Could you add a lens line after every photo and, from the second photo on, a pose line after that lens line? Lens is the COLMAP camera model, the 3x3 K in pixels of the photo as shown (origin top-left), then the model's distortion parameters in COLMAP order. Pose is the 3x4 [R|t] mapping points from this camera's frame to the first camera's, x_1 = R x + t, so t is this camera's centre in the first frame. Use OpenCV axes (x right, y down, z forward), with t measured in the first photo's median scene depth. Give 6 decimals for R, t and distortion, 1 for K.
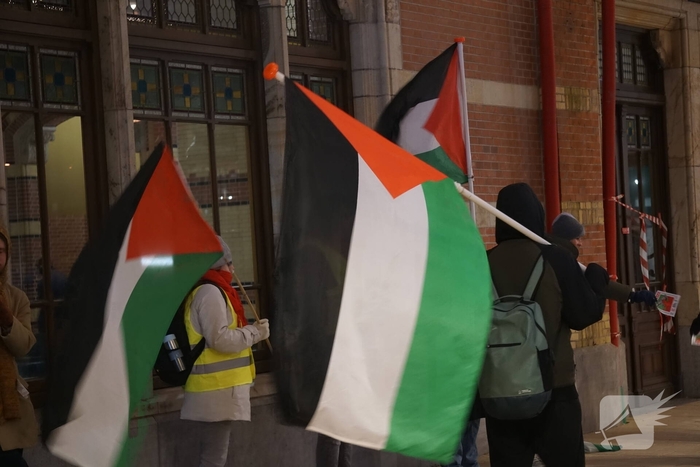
lens RADIAL K [[1657.1, 0, 350.0], [0, 1657.1, 233.5], [0, 0, 1]] dist [-0.040763, 4.902874]
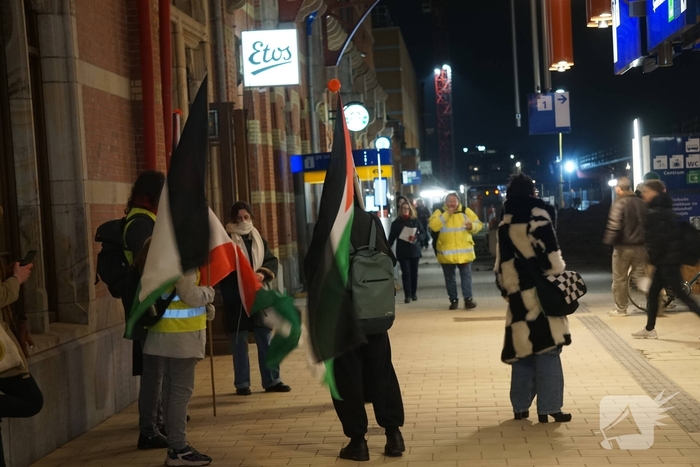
lens RADIAL K [[1753.9, 0, 350.0], [0, 1753.9, 233.5], [0, 0, 1]] dist [0.411869, -0.177999]
pose [[0.862034, -0.004891, 0.506827, -0.367078], [0.005716, 0.999984, -0.000071, 0.015983], [-0.506818, 0.002958, 0.862048, -0.093855]]
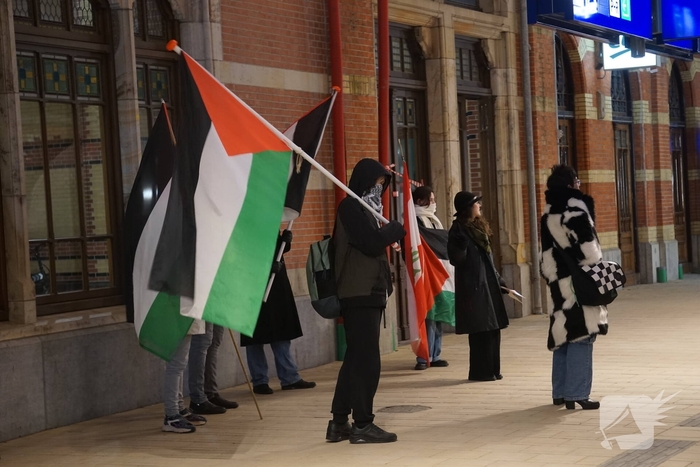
lens RADIAL K [[1656.0, 0, 350.0], [0, 1656.0, 233.5], [0, 0, 1]] dist [0.268592, -0.099634]
pose [[0.988861, 0.000546, 0.148841, -0.052348], [-0.003473, 0.999806, 0.019408, 0.004345], [-0.148802, -0.019709, 0.988671, -0.210208]]
